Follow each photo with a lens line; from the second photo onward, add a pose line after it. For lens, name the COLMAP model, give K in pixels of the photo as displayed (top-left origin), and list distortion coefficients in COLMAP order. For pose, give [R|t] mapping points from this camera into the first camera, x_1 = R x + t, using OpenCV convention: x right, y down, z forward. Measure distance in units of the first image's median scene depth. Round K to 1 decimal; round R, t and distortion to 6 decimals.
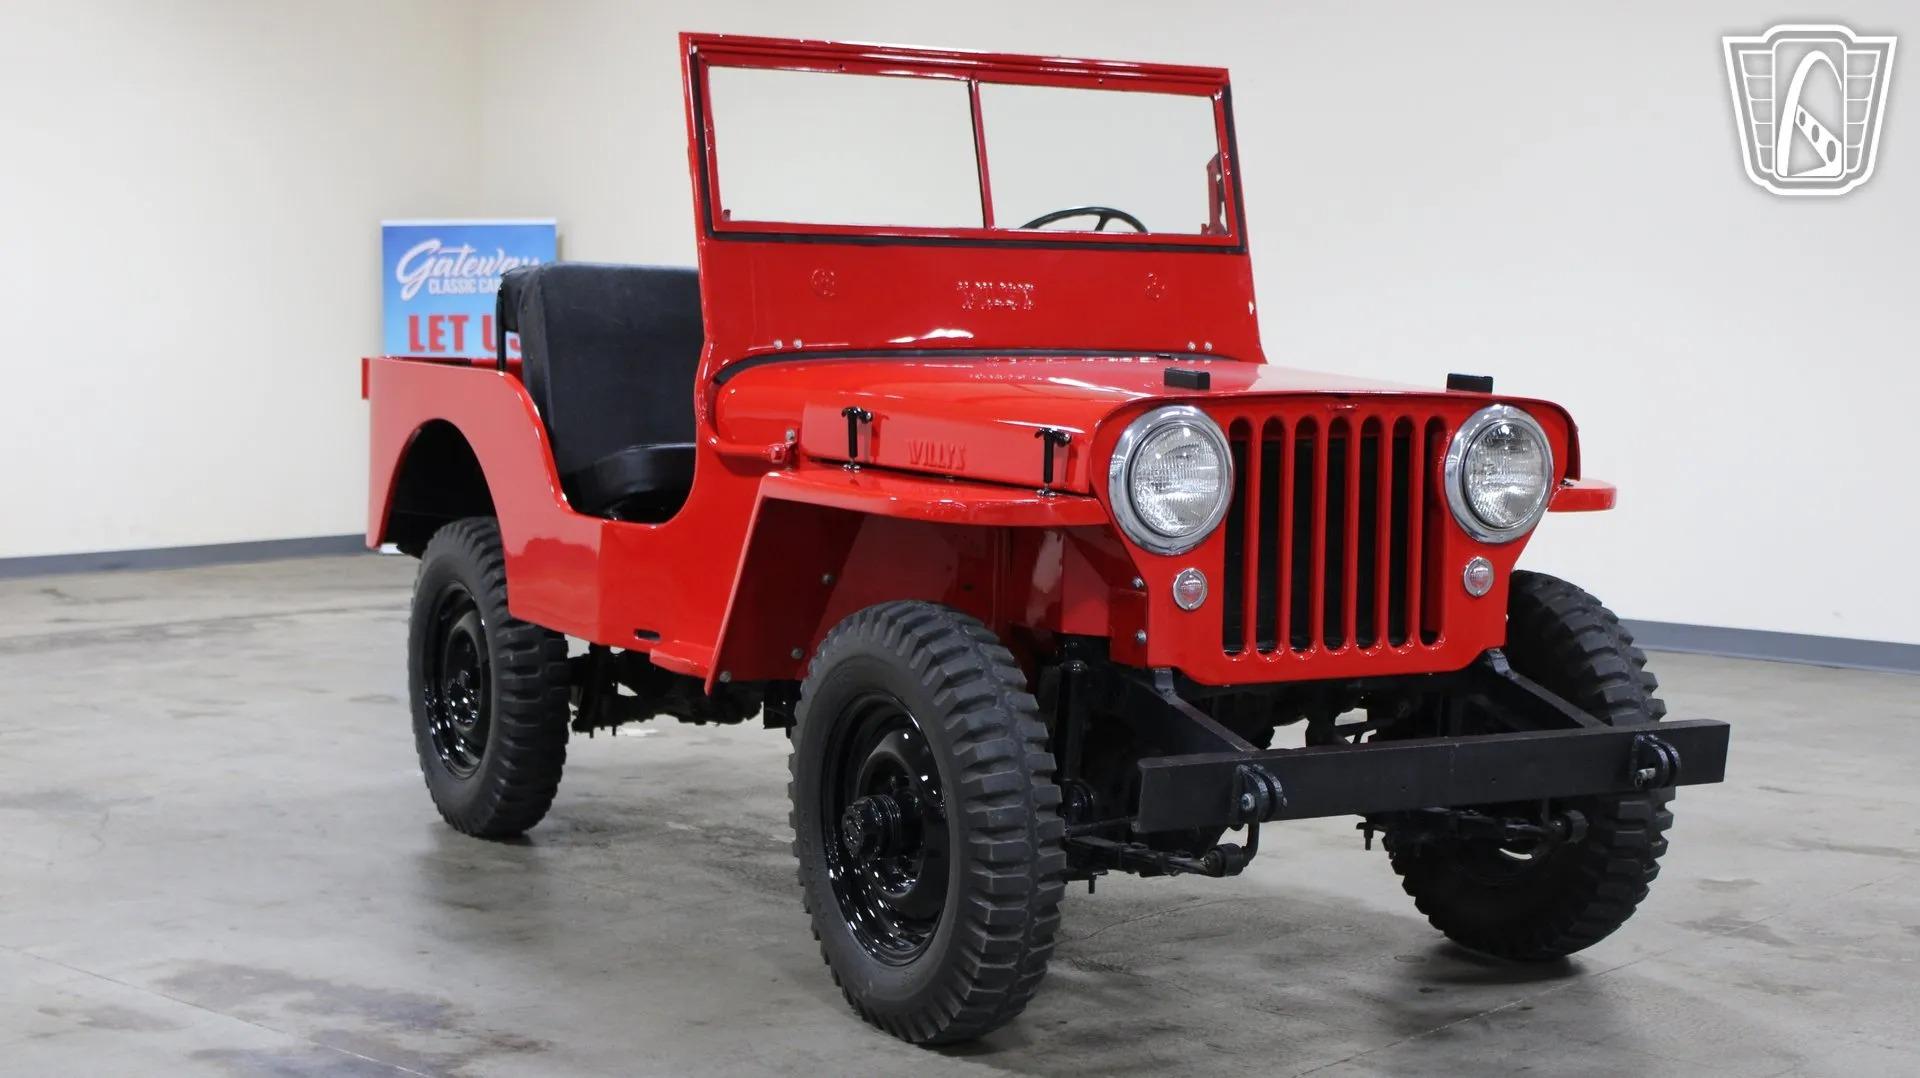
lens RADIAL K [[2860.0, 0, 960.0], [0, 2860.0, 539.0], [0, 0, 1]] dist [-0.024797, 0.018996]
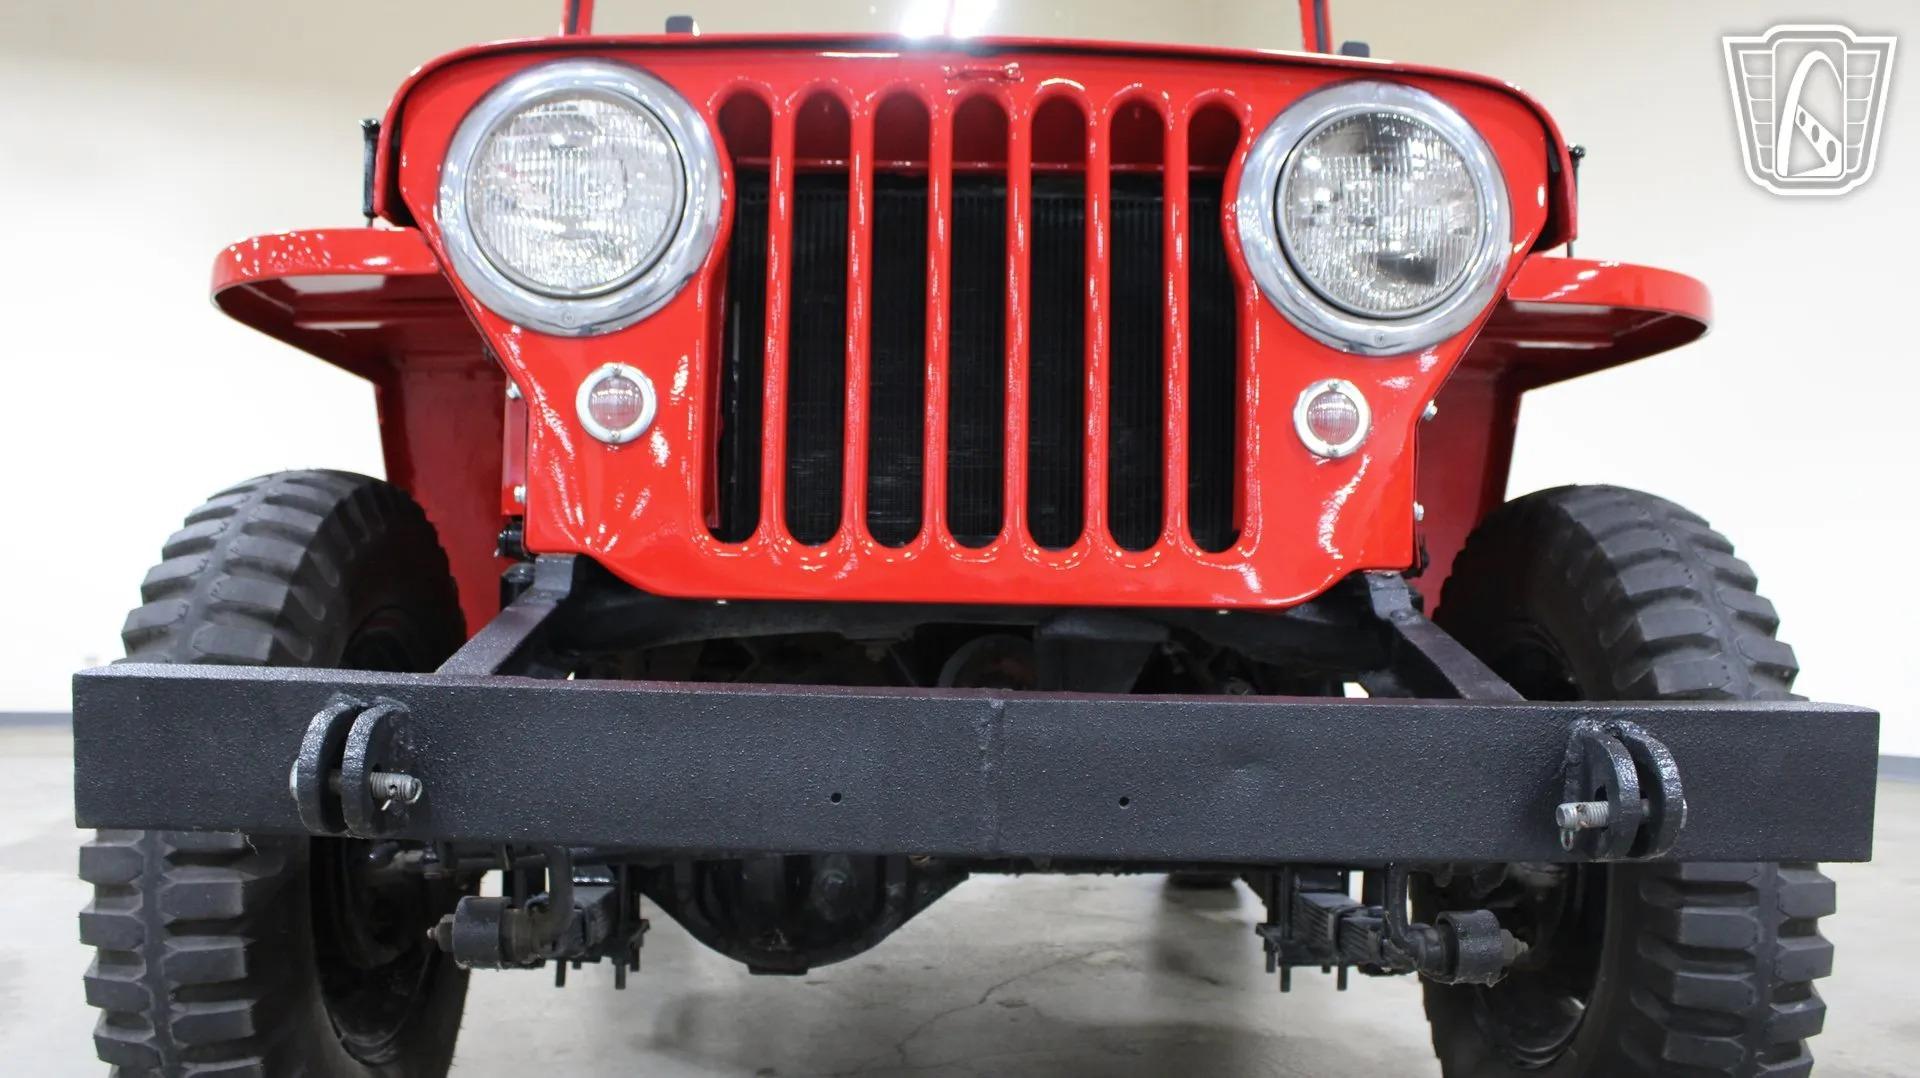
lens RADIAL K [[1590.2, 0, 937.8], [0, 1590.2, 543.0], [0, 0, 1]] dist [-0.105958, 0.008390]
pose [[0.871488, -0.029362, -0.489536, 0.246179], [-0.041594, 0.990184, -0.133436, 0.070913], [0.488649, 0.136650, 0.861713, 0.708272]]
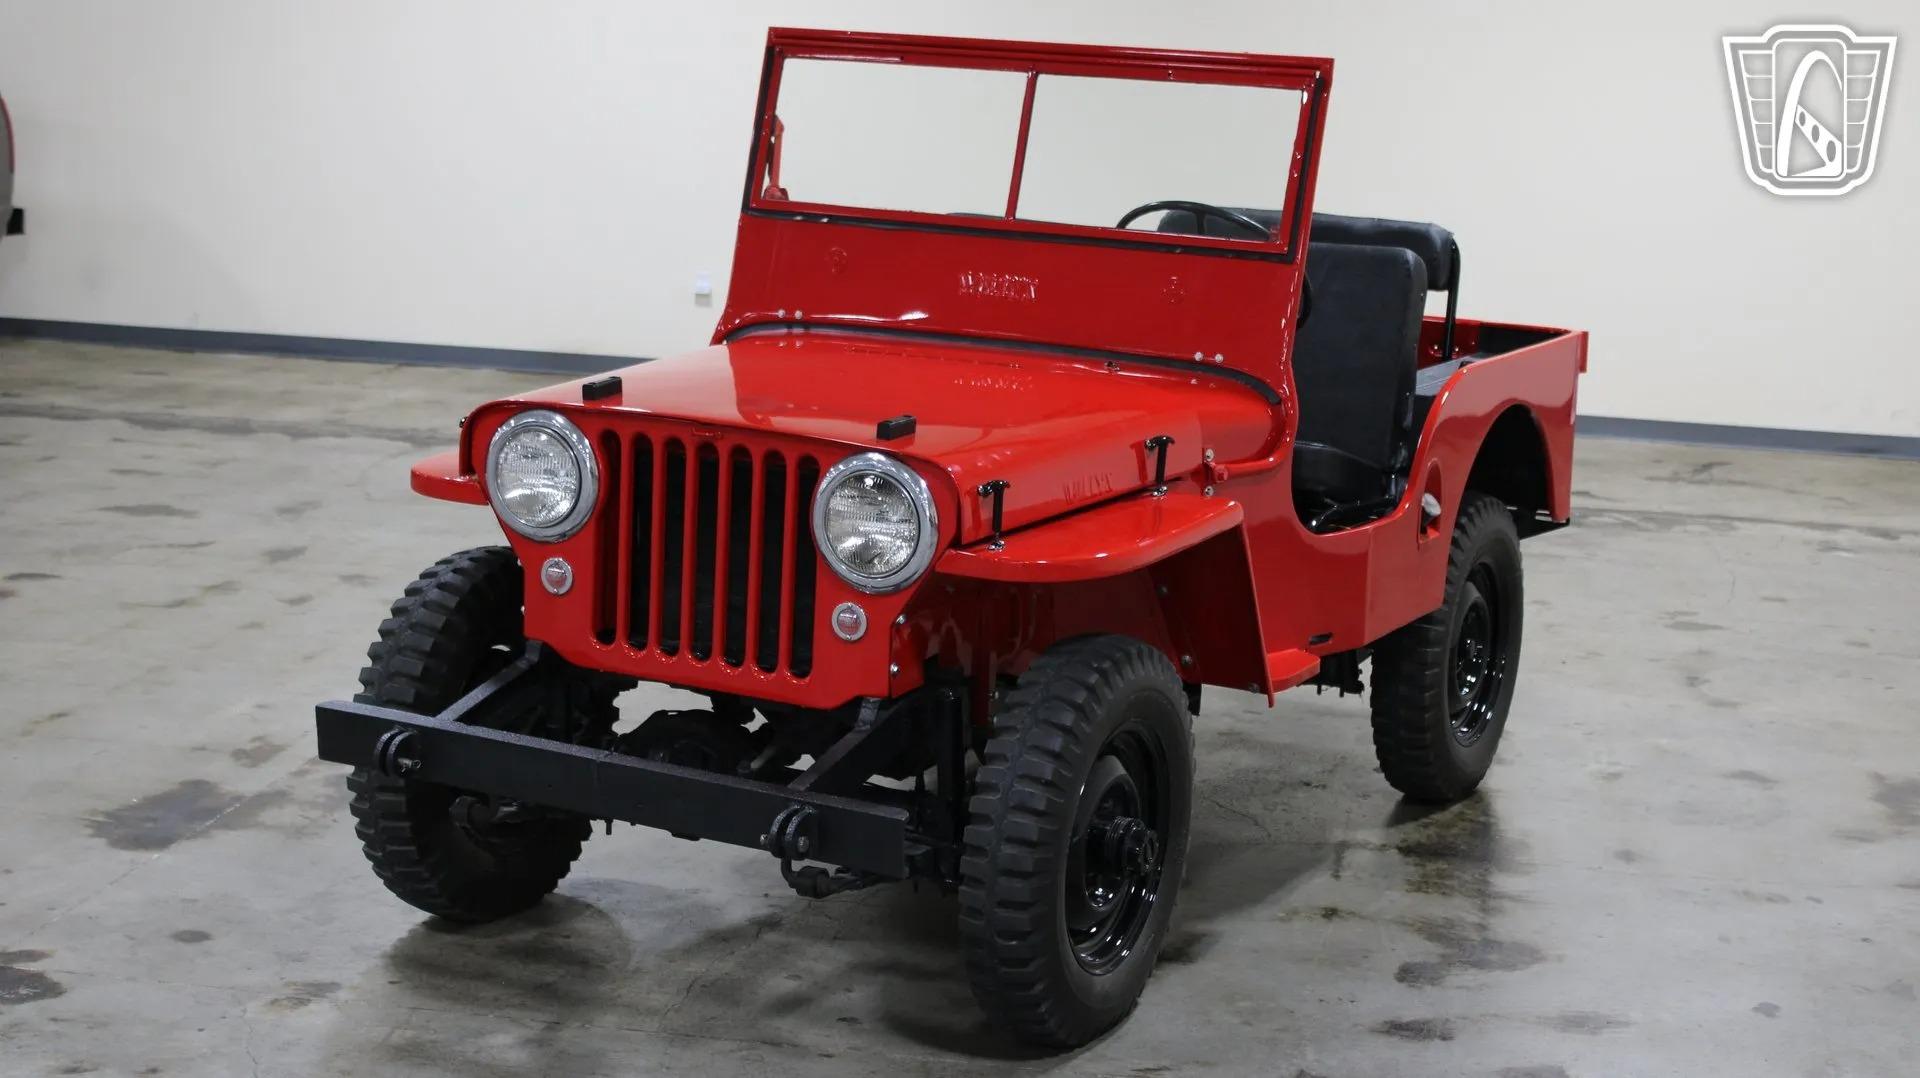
lens RADIAL K [[3200.8, 0, 960.0], [0, 3200.8, 539.0], [0, 0, 1]] dist [0.005995, 0.015283]
pose [[0.523016, 0.160149, -0.837142, 1.087614], [-0.105891, 0.986788, 0.122621, -0.149810], [0.845719, 0.024513, 0.533065, 0.423007]]
